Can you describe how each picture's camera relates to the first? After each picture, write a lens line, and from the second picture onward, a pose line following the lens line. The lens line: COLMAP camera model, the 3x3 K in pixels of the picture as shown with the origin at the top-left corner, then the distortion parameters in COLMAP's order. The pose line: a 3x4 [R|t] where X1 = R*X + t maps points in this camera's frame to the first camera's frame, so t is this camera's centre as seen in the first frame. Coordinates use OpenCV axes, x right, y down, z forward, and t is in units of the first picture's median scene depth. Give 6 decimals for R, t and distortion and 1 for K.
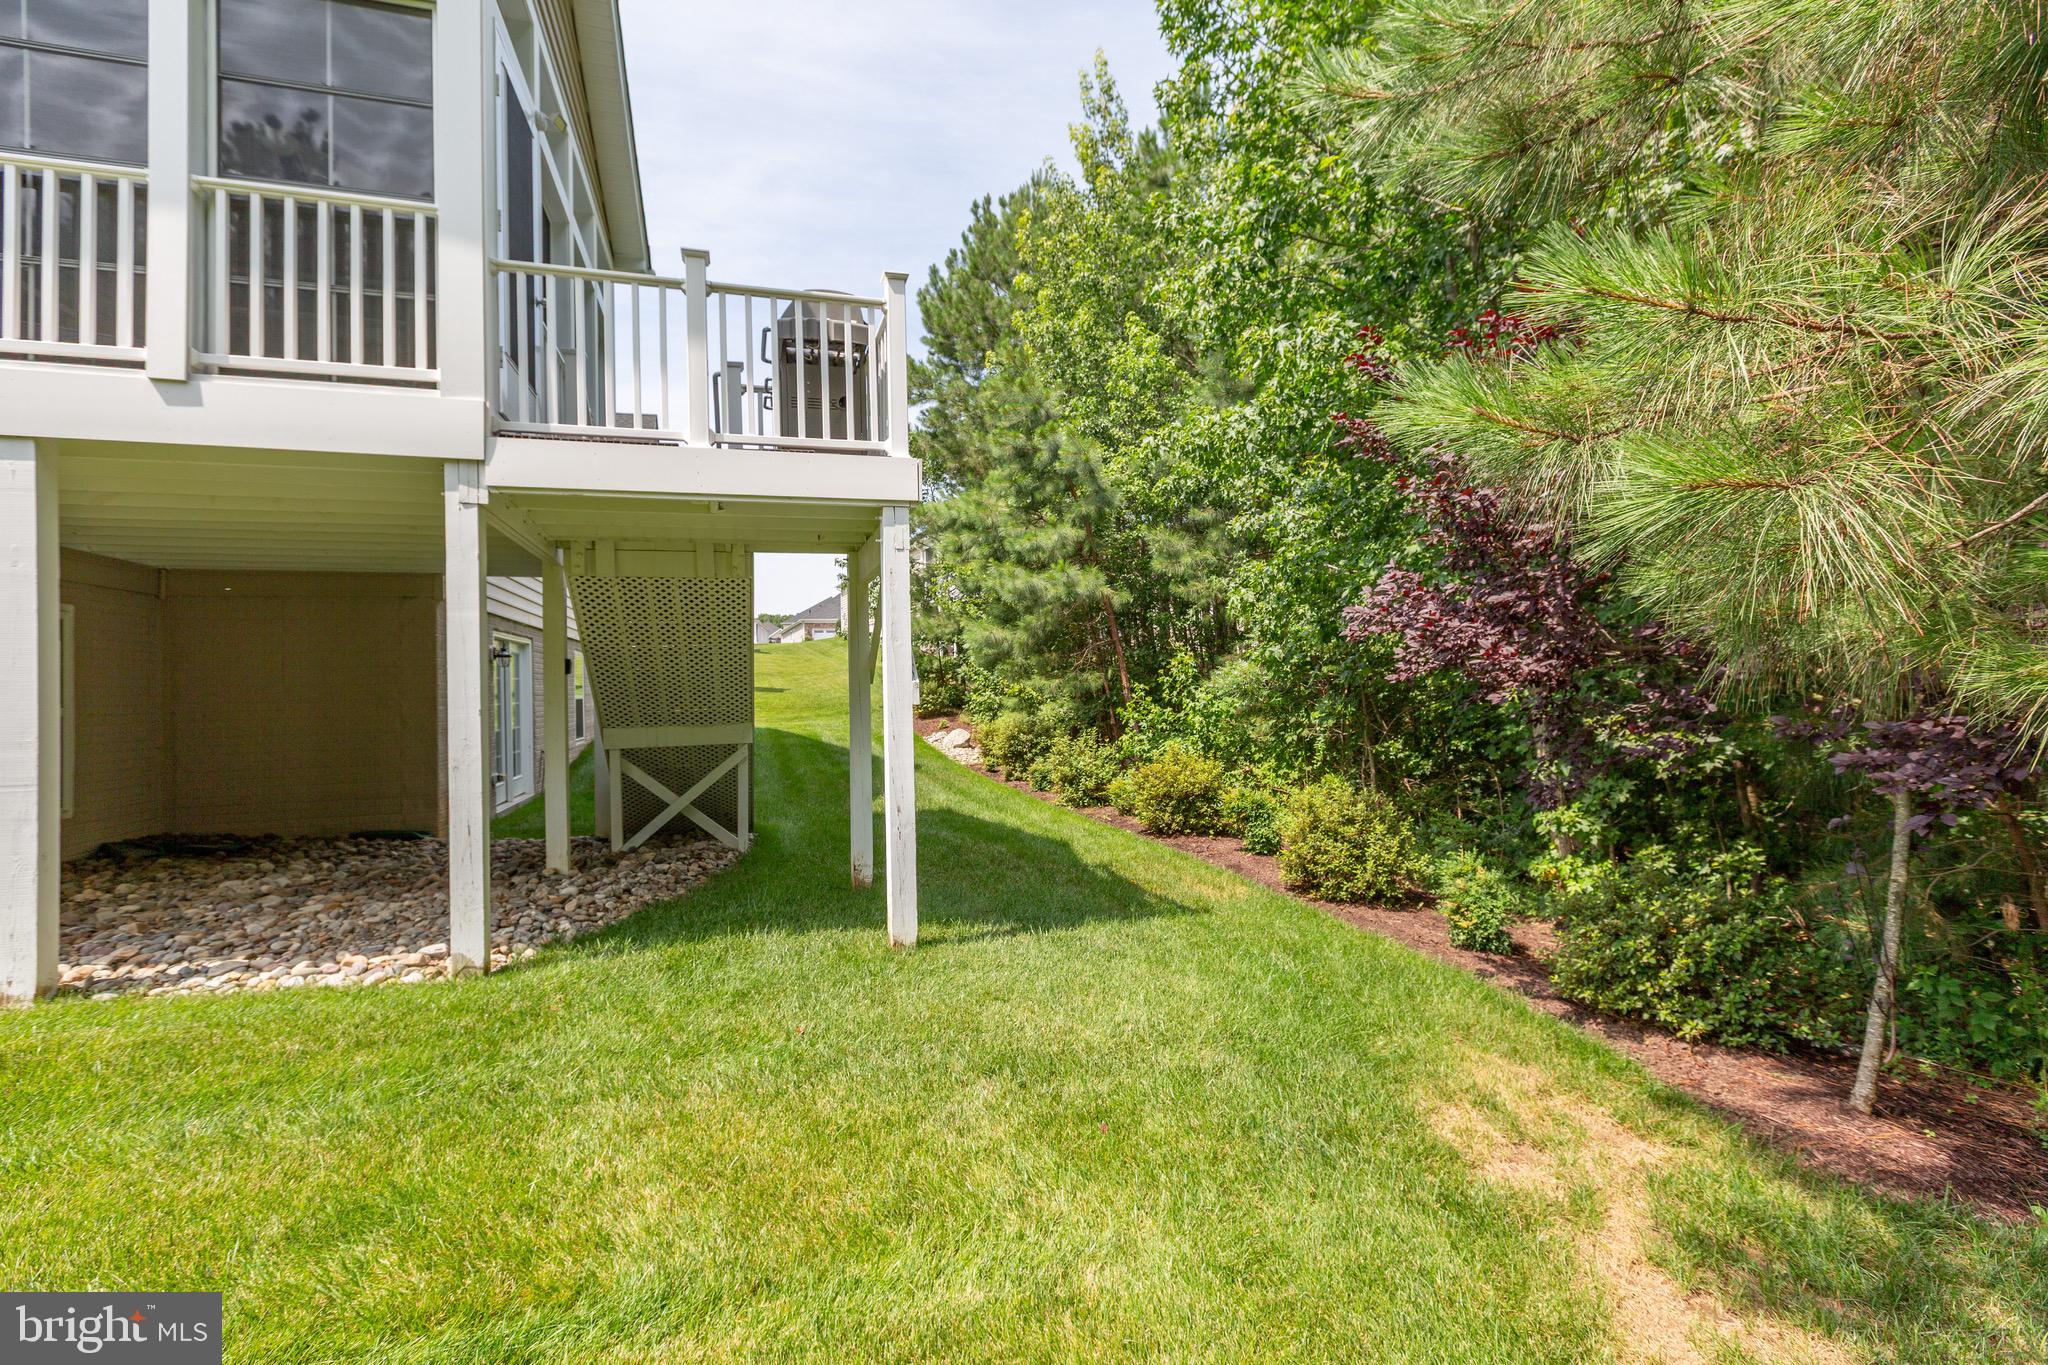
lens RADIAL K [[938.8, 0, 1022.3], [0, 938.8, 673.4], [0, 0, 1]] dist [-0.001269, -0.000836]
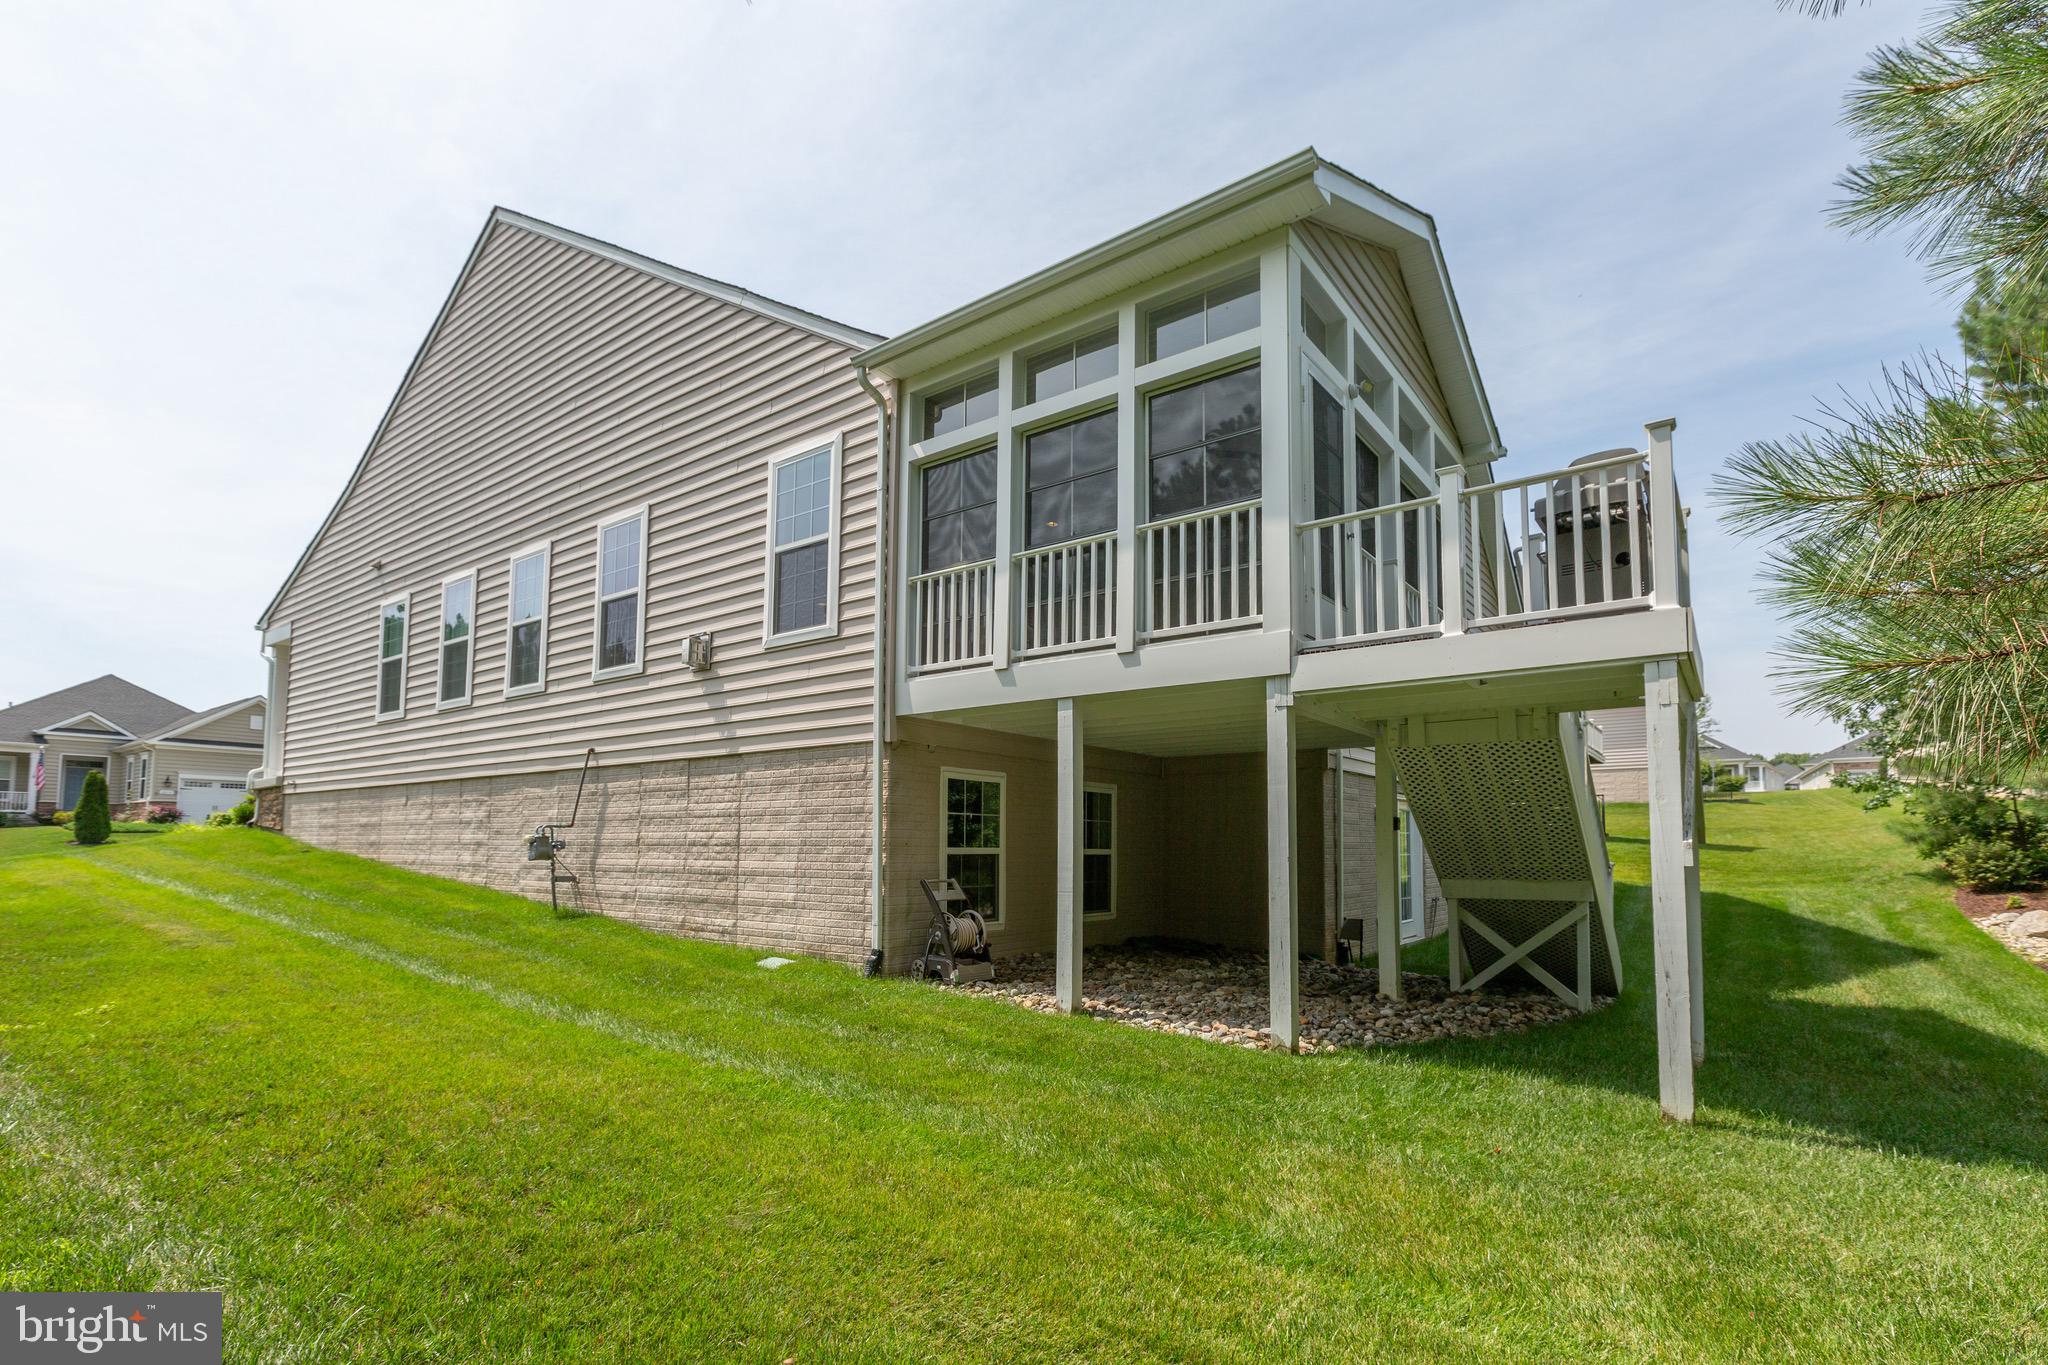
lens RADIAL K [[967.5, 0, 1025.5], [0, 967.5, 796.6], [0, 0, 1]] dist [0.000106, -0.000288]
pose [[0.587258, -0.020374, -0.809143, 0.335580], [-0.004538, 0.999585, -0.028463, -0.007078], [0.809387, 0.020387, 0.586921, -0.133654]]
